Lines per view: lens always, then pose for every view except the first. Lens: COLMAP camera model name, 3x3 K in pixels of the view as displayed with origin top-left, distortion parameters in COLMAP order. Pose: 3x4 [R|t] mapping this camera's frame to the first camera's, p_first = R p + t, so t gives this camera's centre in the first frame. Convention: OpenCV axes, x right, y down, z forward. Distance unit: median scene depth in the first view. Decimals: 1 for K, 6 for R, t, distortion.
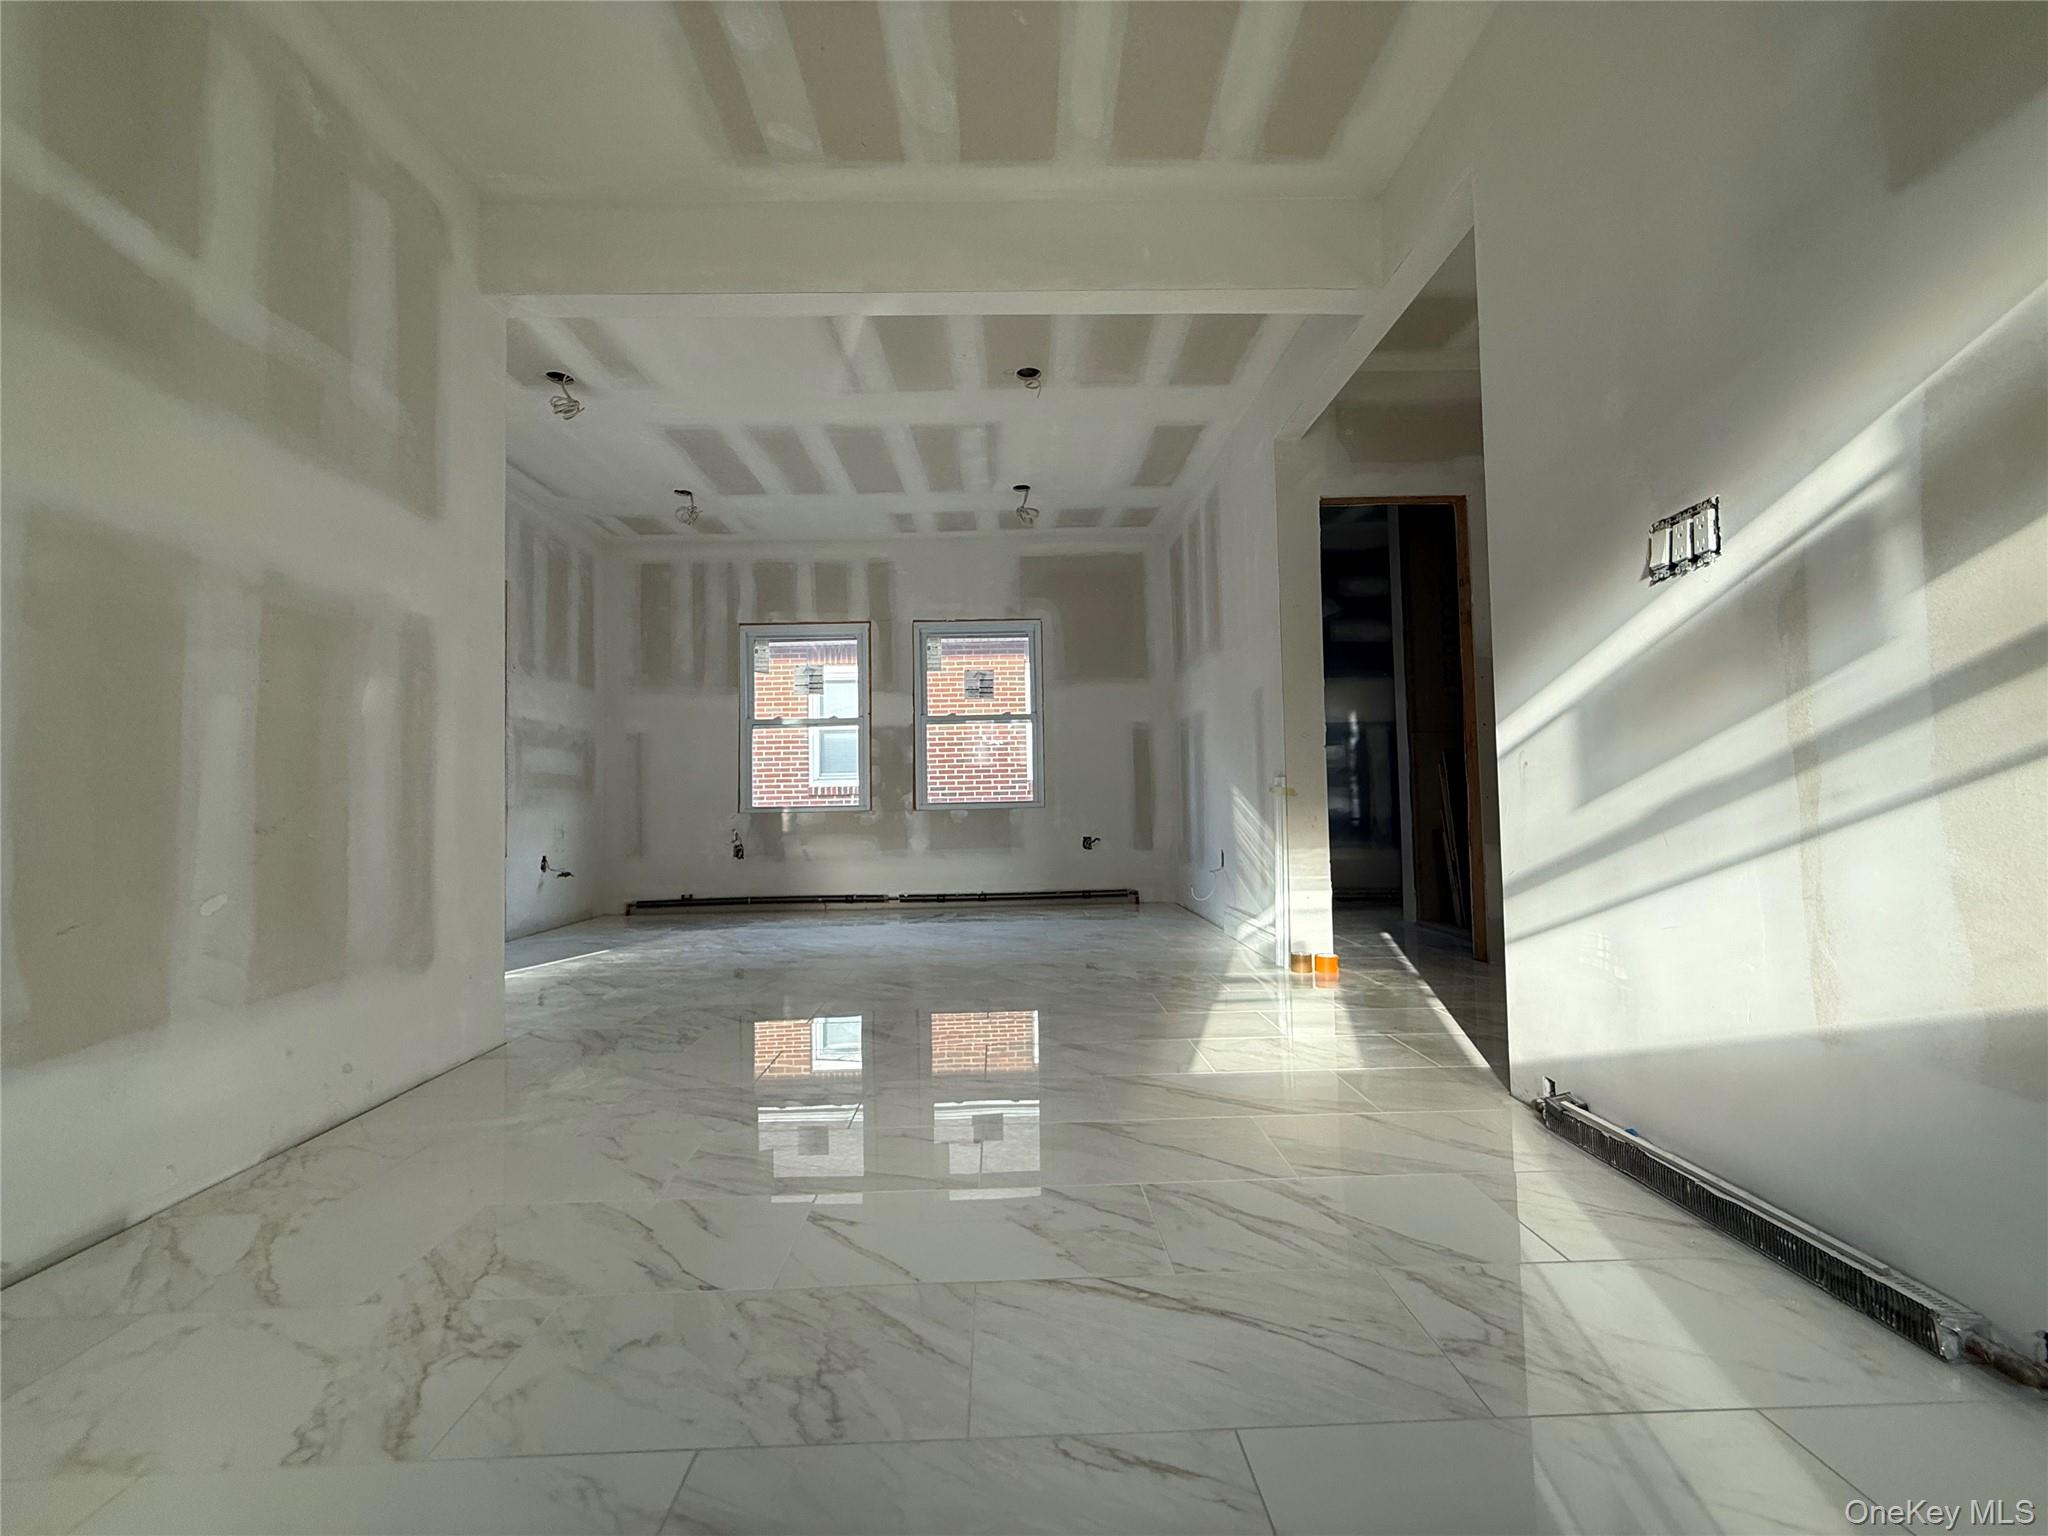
lens RADIAL K [[815.6, 0, 1017.9], [0, 815.6, 770.2], [0, 0, 1]] dist [0.000187, 0.000193]
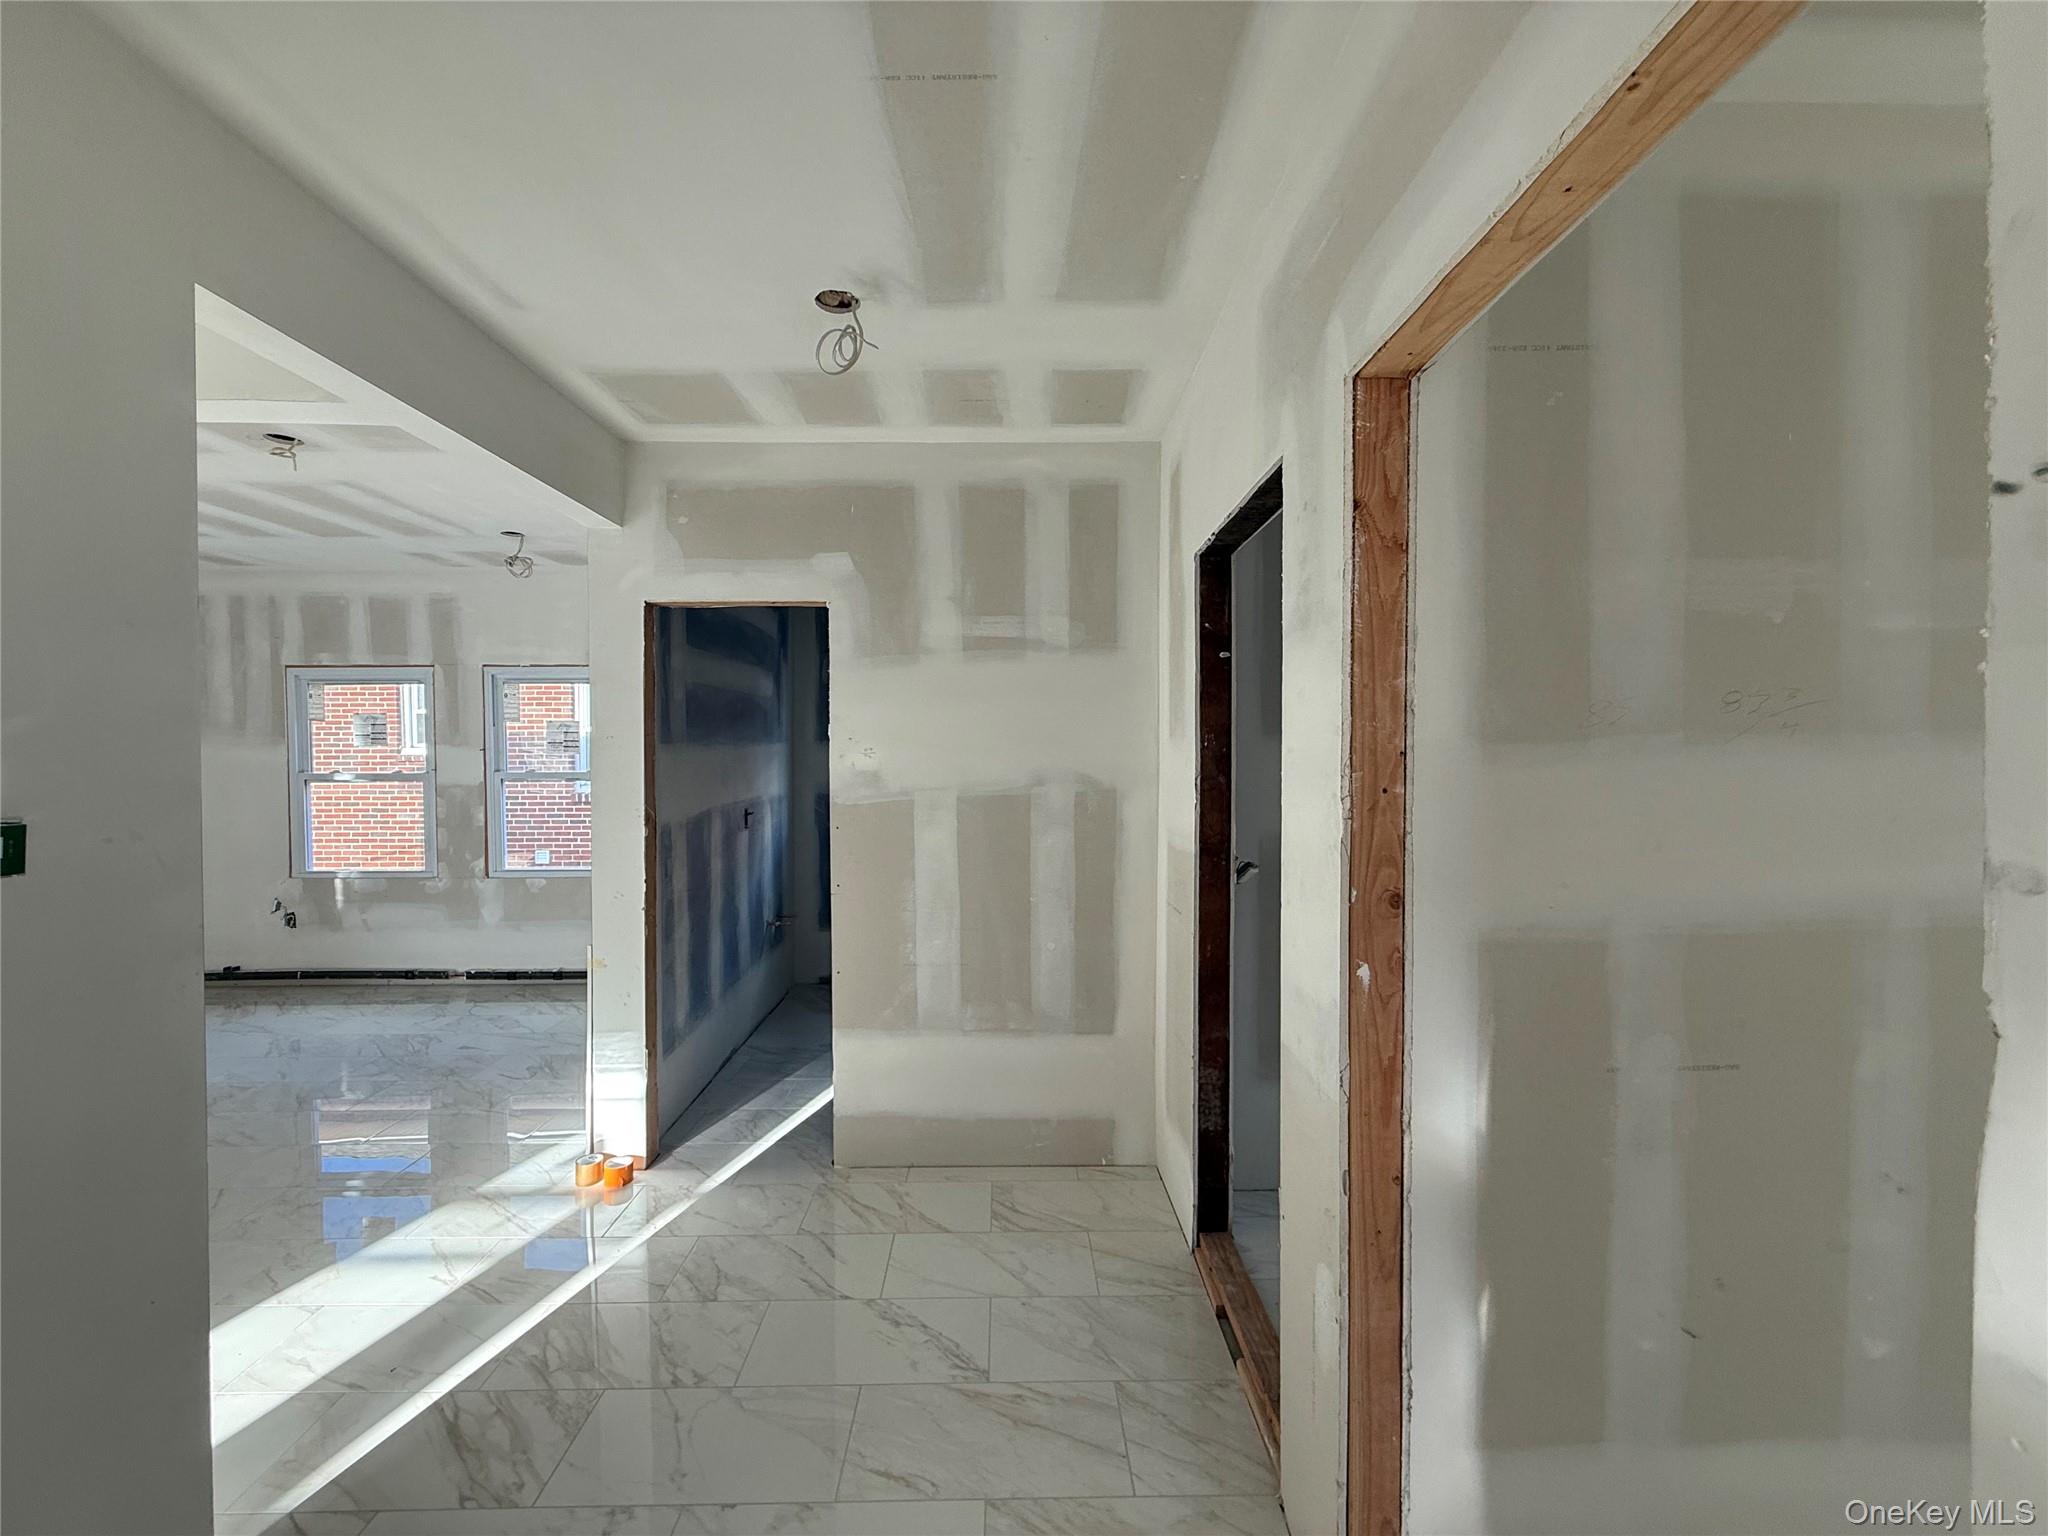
lens RADIAL K [[815.6, 0, 1016.9], [0, 815.6, 773.3], [0, 0, 1]] dist [0.000187, 0.000193]
pose [[0.999833, 0.018276, -0.000441, 0.459490], [-0.018202, 0.997472, 0.068688, -0.139085], [0.001695, -0.068669, 0.997638, 0.107986]]
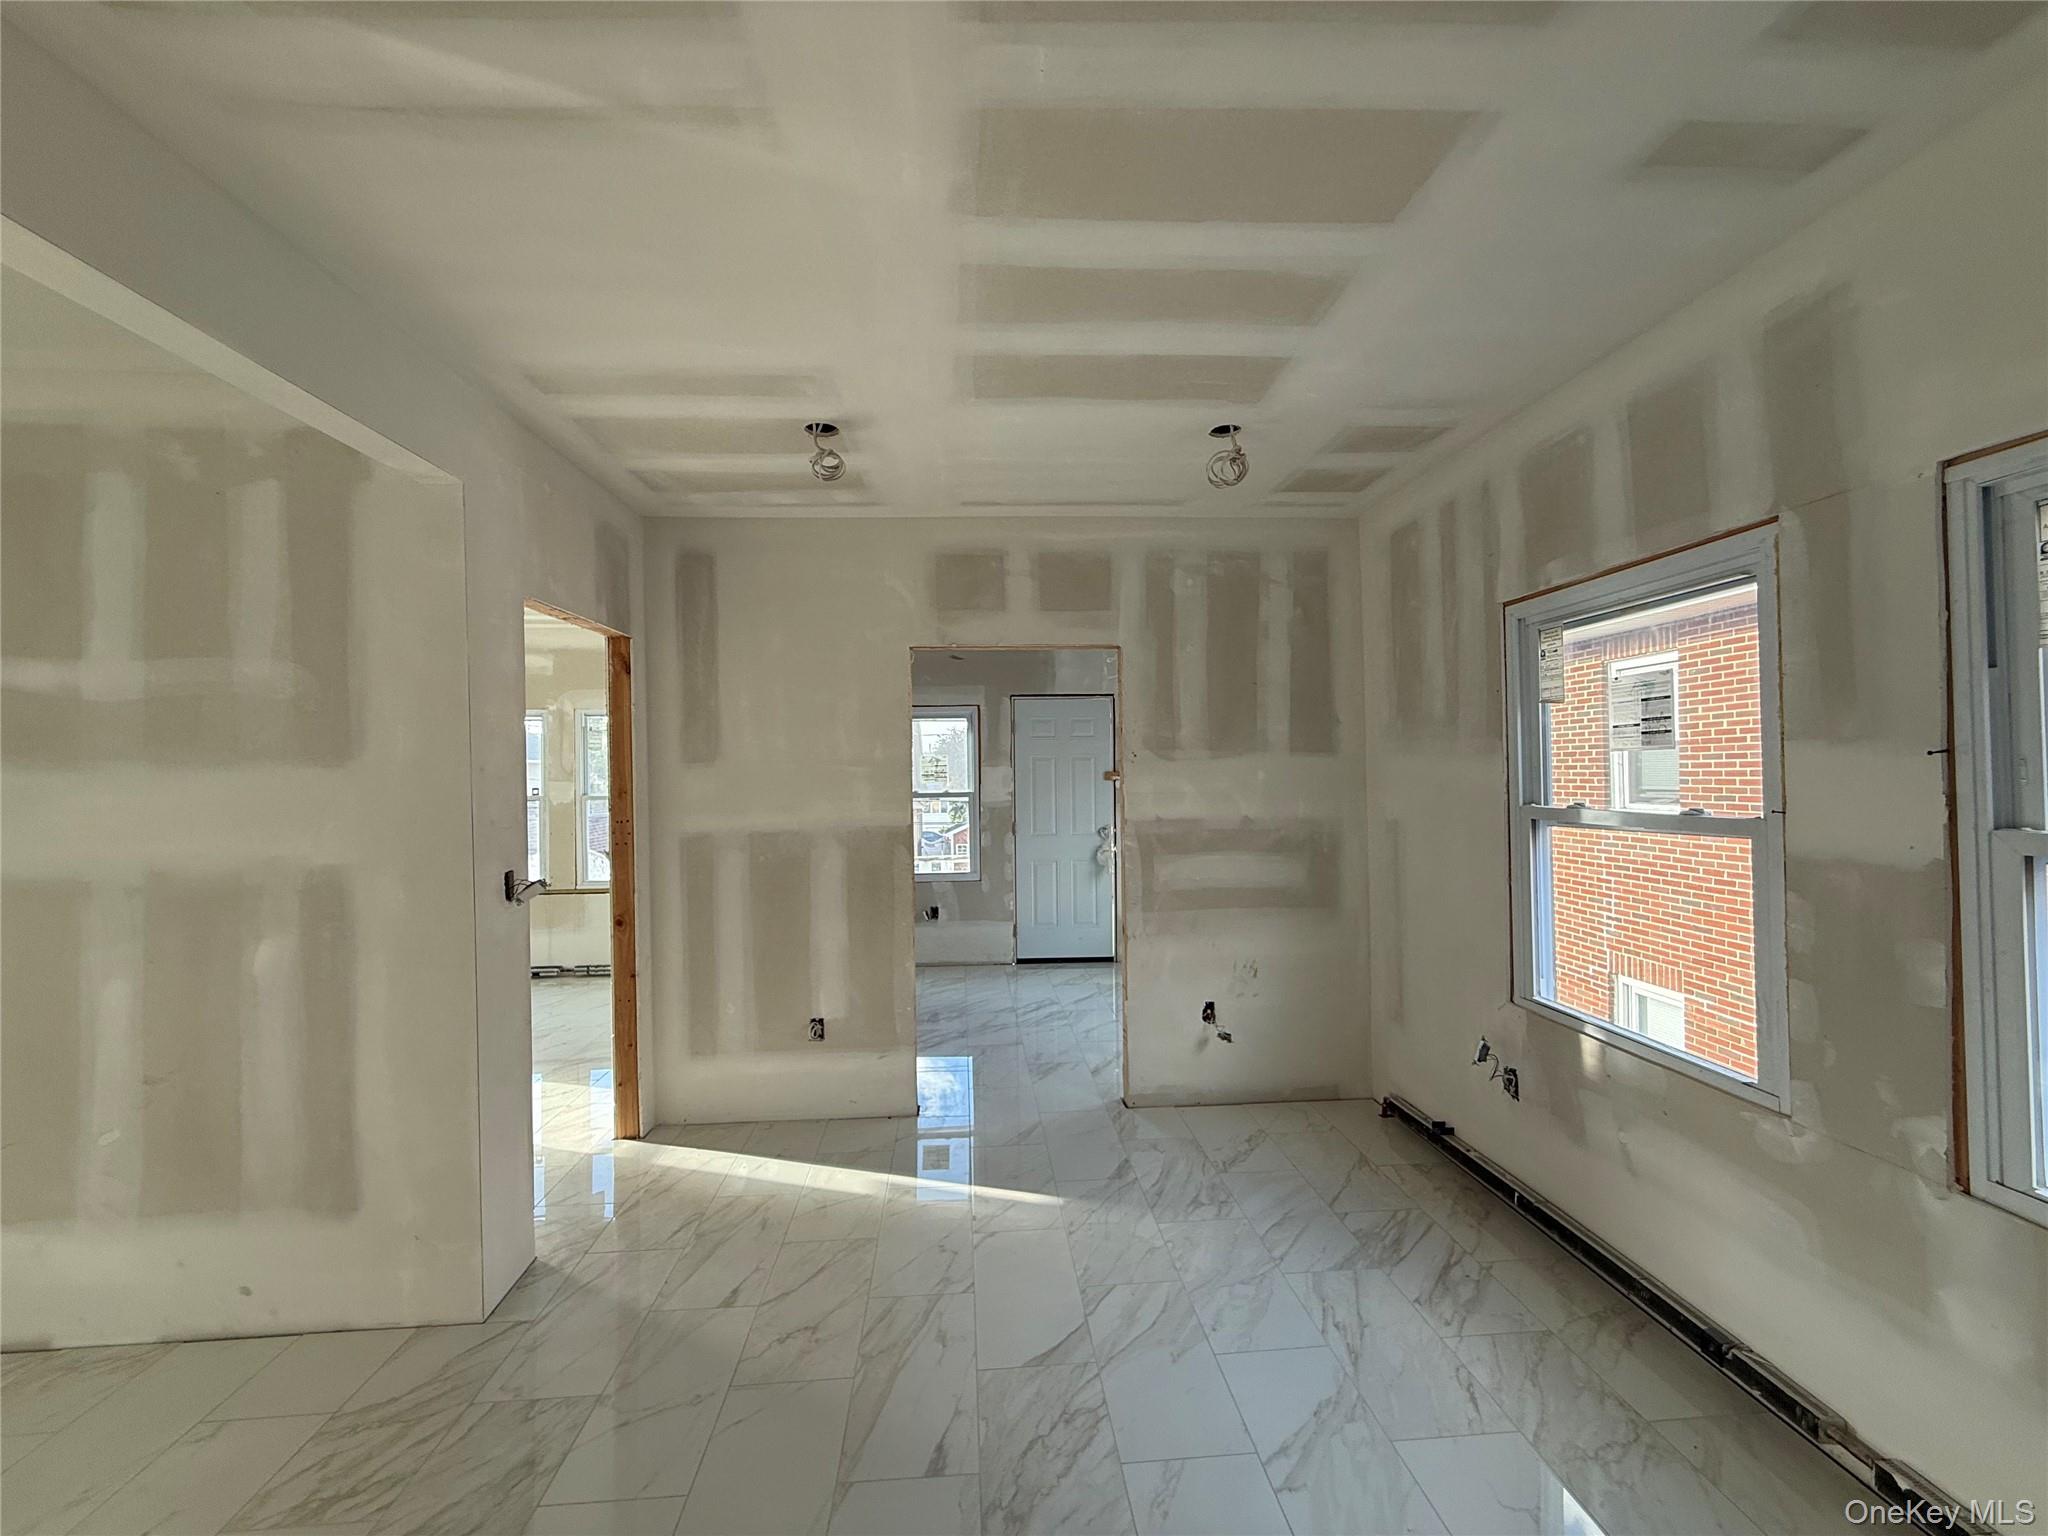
lens RADIAL K [[815.6, 0, 1017.1], [0, 815.6, 767.0], [0, 0, 1]] dist [0.000187, 0.000193]
pose [[0.049851, 0.010831, -0.998698, 0.119522], [0.054609, 0.998416, 0.013553, -0.107354], [0.997263, -0.055213, 0.049180, 0.693381]]
